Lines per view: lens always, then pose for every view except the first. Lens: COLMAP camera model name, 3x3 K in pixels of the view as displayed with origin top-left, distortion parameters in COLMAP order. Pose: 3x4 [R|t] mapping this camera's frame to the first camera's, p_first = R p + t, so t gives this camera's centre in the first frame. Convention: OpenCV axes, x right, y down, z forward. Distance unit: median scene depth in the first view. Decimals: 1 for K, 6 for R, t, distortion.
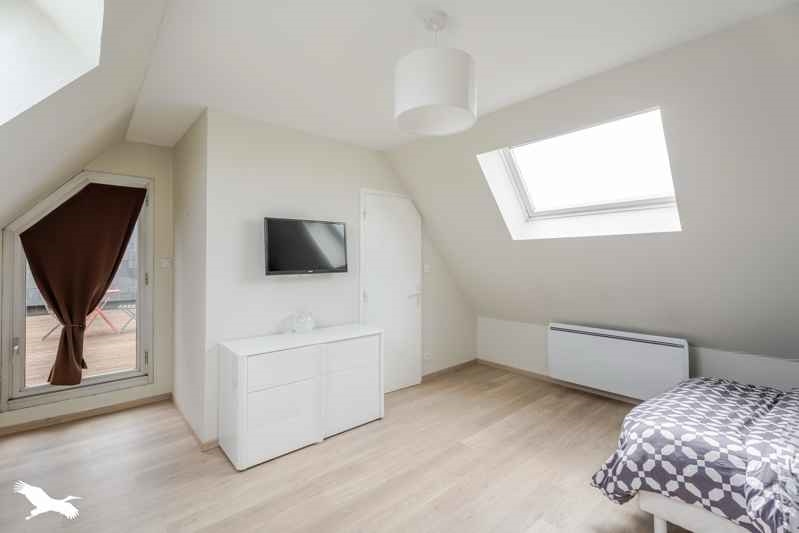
lens RADIAL K [[356.9, 0, 400.2], [0, 356.9, 255.0], [0, 0, 1]] dist [0.000325, -0.000002]
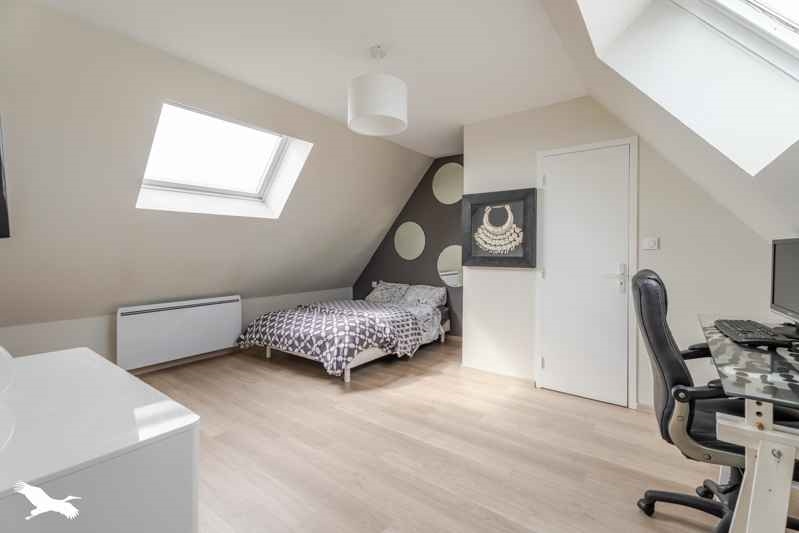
lens RADIAL K [[356.9, 0, 400.2], [0, 356.9, 255.0], [0, 0, 1]] dist [0.000325, -0.000002]
pose [[-0.207854, -0.007524, 0.978131, -0.880442], [-0.008405, 0.999947, 0.005906, 0.083570], [-0.978124, -0.006994, -0.207906, 0.846813]]
